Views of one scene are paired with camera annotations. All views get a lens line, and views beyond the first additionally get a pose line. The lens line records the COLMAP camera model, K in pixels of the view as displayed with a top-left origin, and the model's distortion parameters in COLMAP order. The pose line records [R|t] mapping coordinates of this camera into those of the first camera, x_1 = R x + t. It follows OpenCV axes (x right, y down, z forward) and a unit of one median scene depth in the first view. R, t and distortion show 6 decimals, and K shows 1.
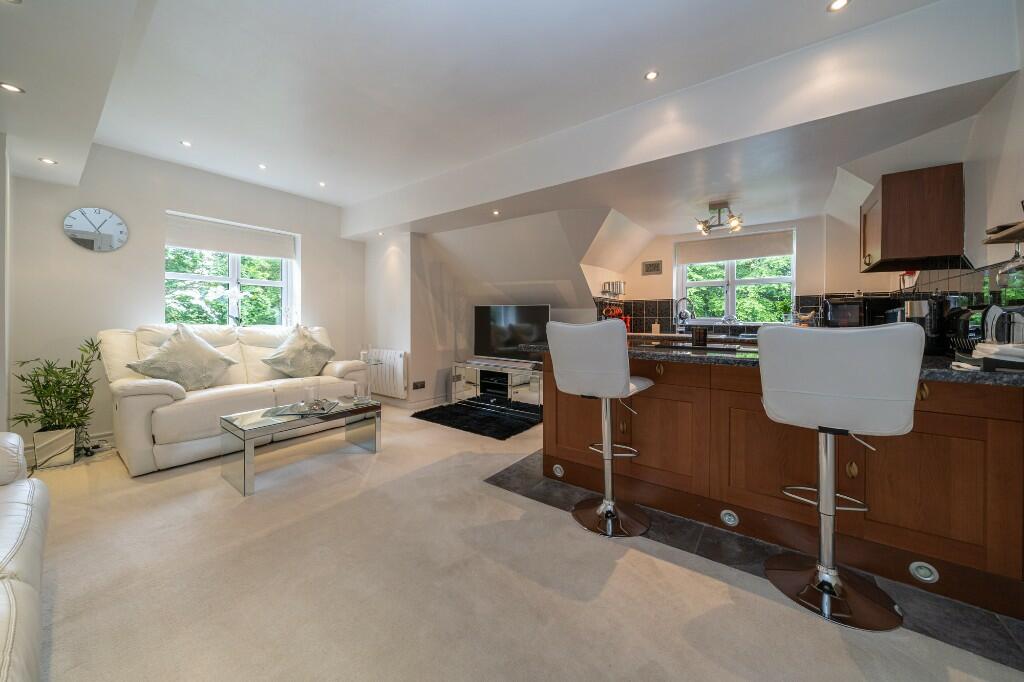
lens RADIAL K [[362.7, 0, 516.4], [0, 362.7, 320.8], [0, 0, 1]] dist [-0.000453, -0.000135]
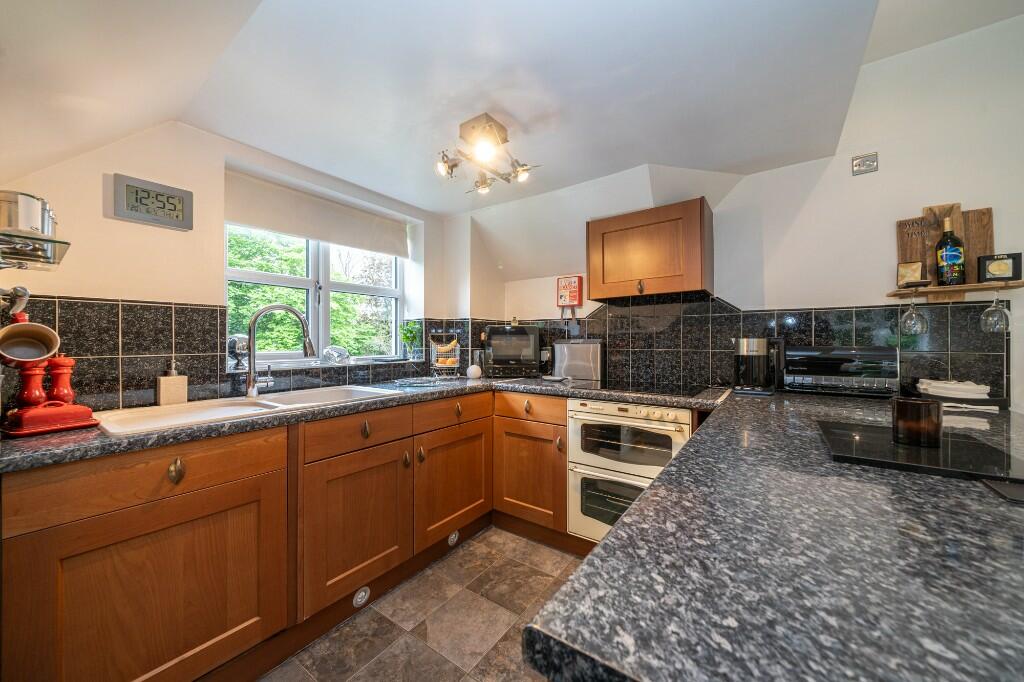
lens RADIAL K [[368.5, 0, 512.0], [0, 368.5, 341.0], [0, 0, 1]] dist [-0.007066, 0.000011]
pose [[0.003941, -0.007388, 0.999965, 0.070522], [0.007251, 0.999947, 0.007359, -0.033730], [-0.999966, 0.007222, 0.003994, 0.974119]]
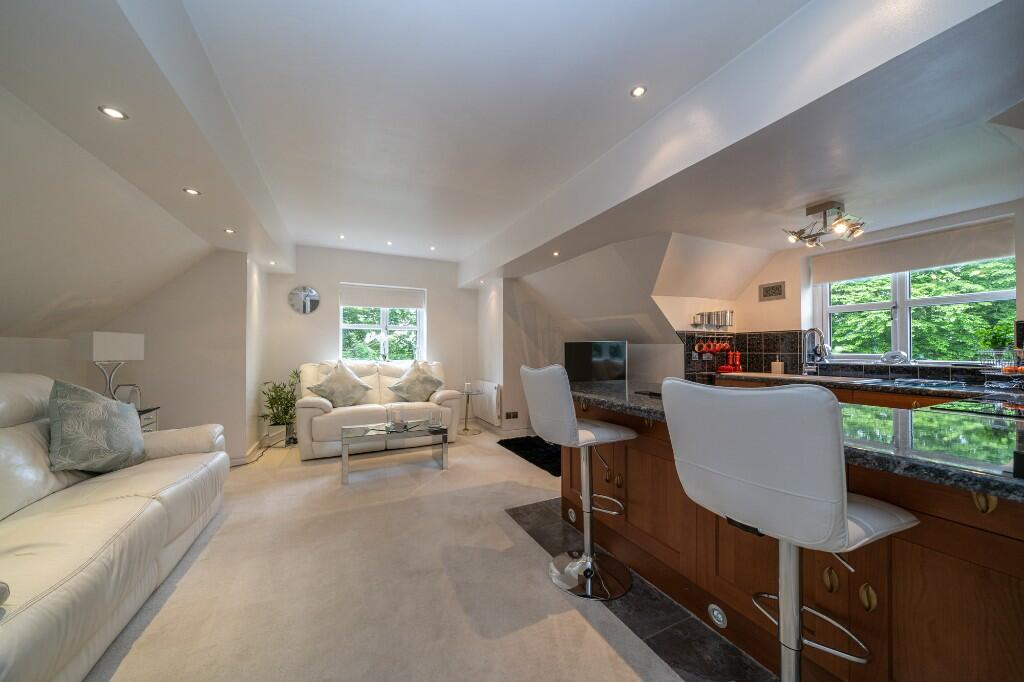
lens RADIAL K [[355.9, 0, 510.7], [0, 355.9, 347.9], [0, 0, 1]] dist [-0.000893, 0.000010]
pose [[0.882888, -0.008176, -0.469513, 0.333219], [0.003729, 0.999939, -0.010401, -0.022787], [0.469570, 0.007433, 0.882864, 0.055435]]
